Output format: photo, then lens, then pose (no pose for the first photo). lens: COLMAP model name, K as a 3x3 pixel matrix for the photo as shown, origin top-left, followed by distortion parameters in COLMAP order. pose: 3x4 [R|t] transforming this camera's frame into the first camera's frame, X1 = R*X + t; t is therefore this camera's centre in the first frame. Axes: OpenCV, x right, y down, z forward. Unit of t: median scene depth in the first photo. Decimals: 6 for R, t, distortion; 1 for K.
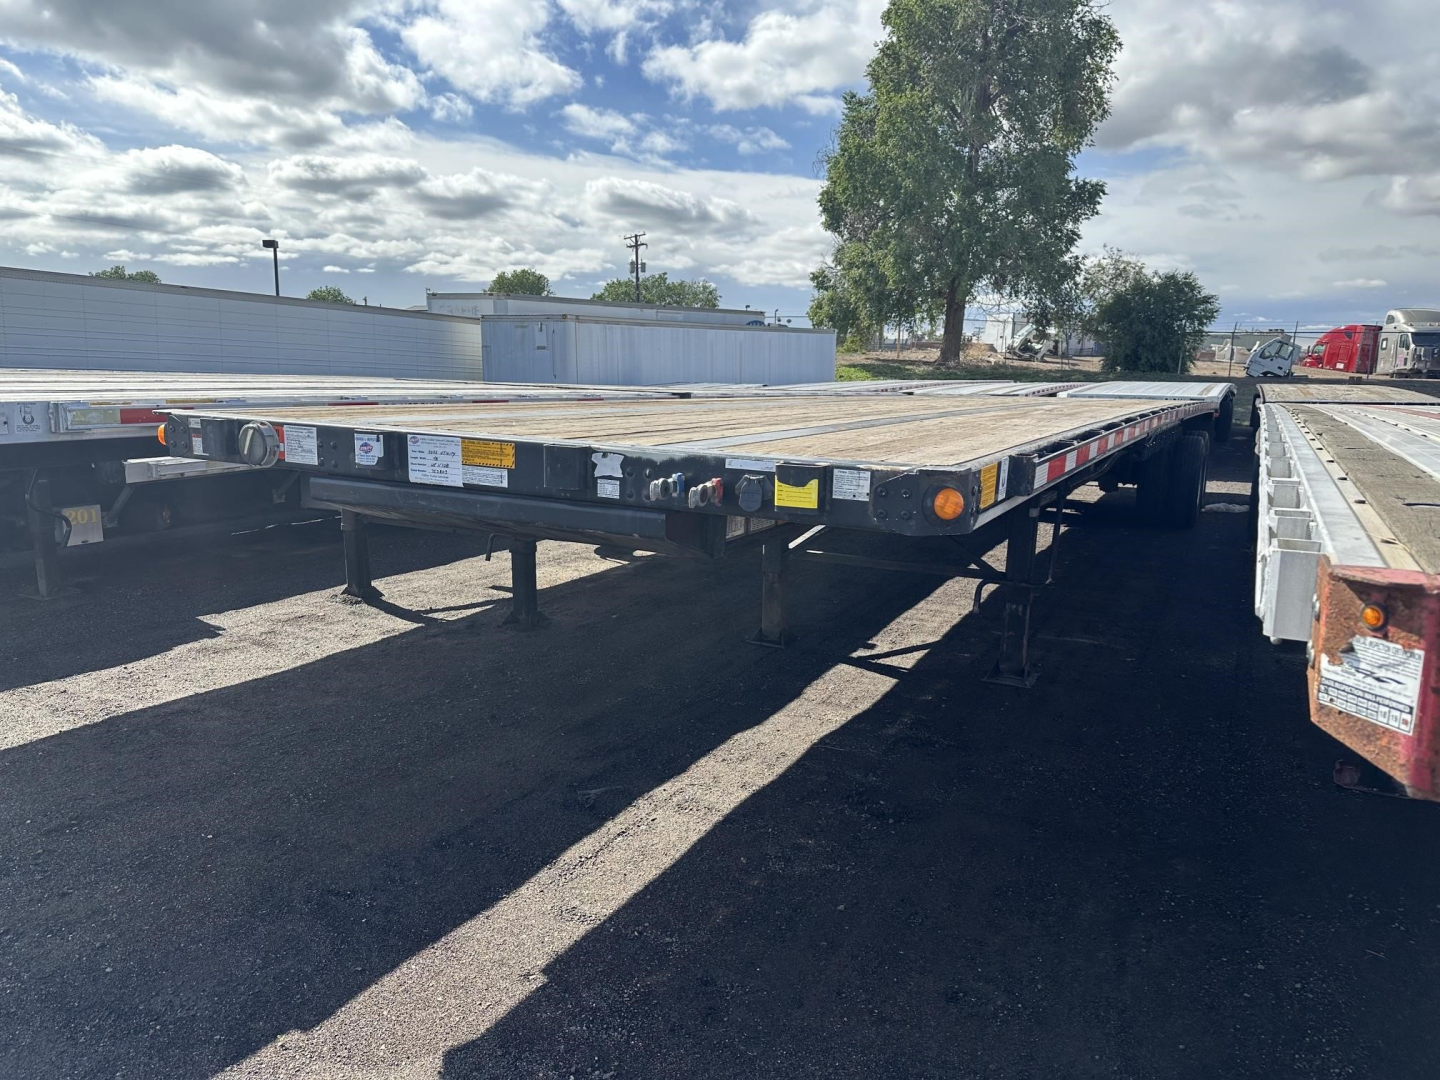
lens RADIAL K [[1018.3, 0, 720.0], [0, 1018.3, 540.0], [0, 0, 1]] dist [0.052204, -0.070480]
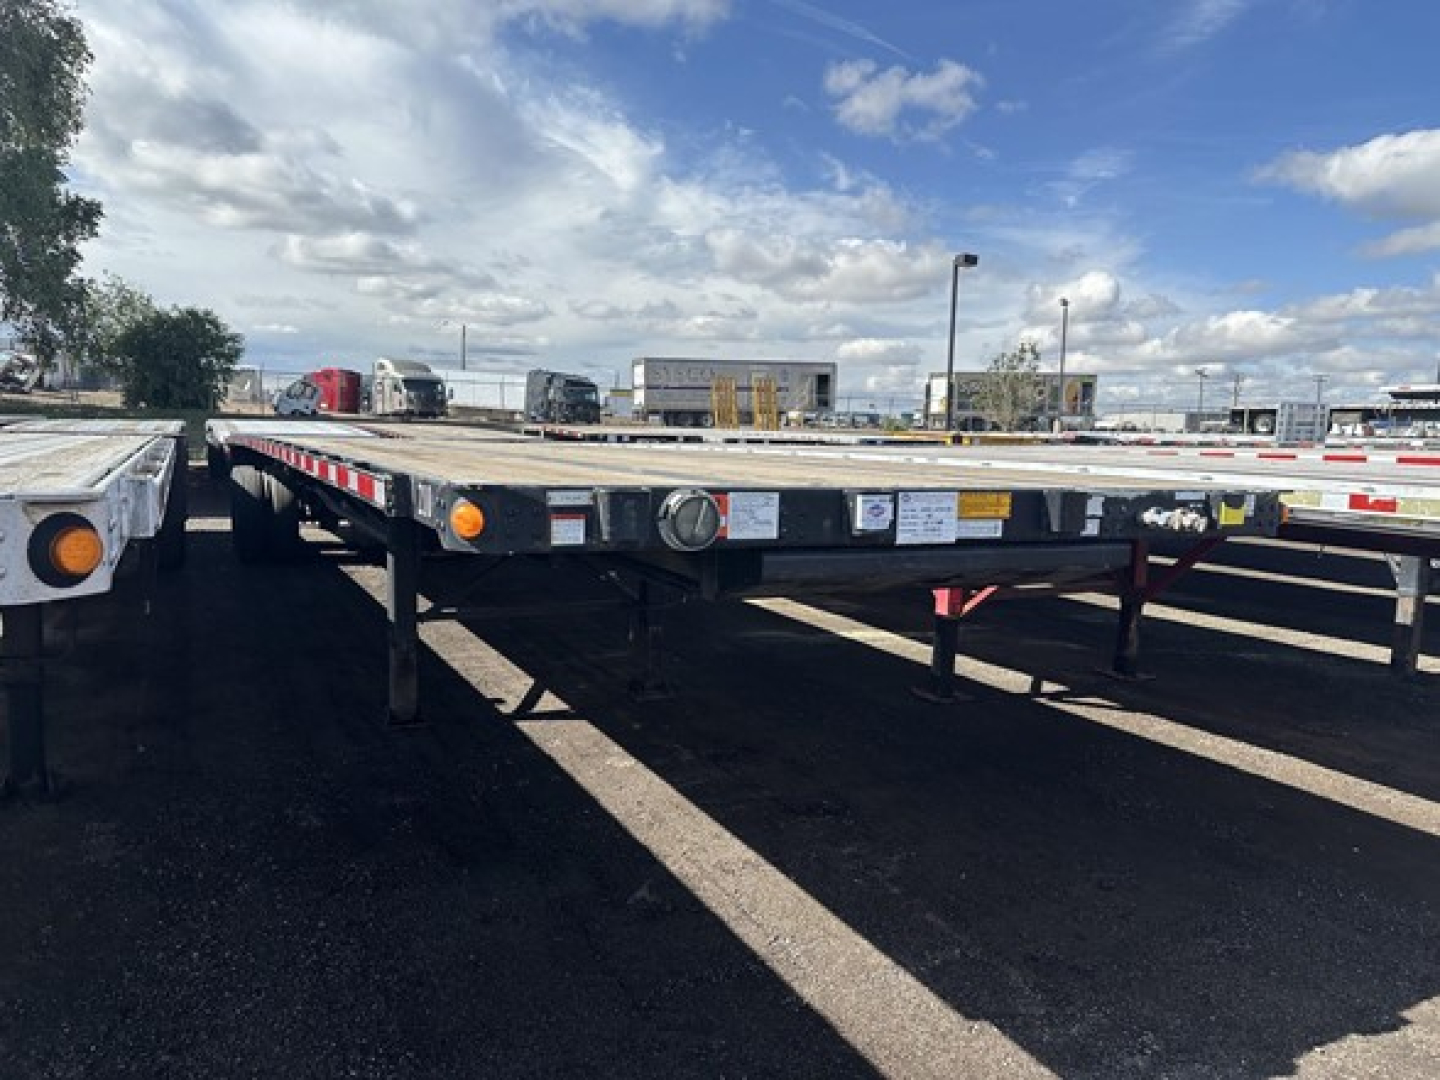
lens RADIAL K [[1018.4, 0, 720.0], [0, 1018.4, 540.0], [0, 0, 1]] dist [0.057036, -0.054513]
pose [[0.567329, -0.093787, 0.818133, -0.096307], [0.122662, 0.992035, 0.028664, -0.009002], [-0.814305, 0.084092, 0.574314, 0.051780]]
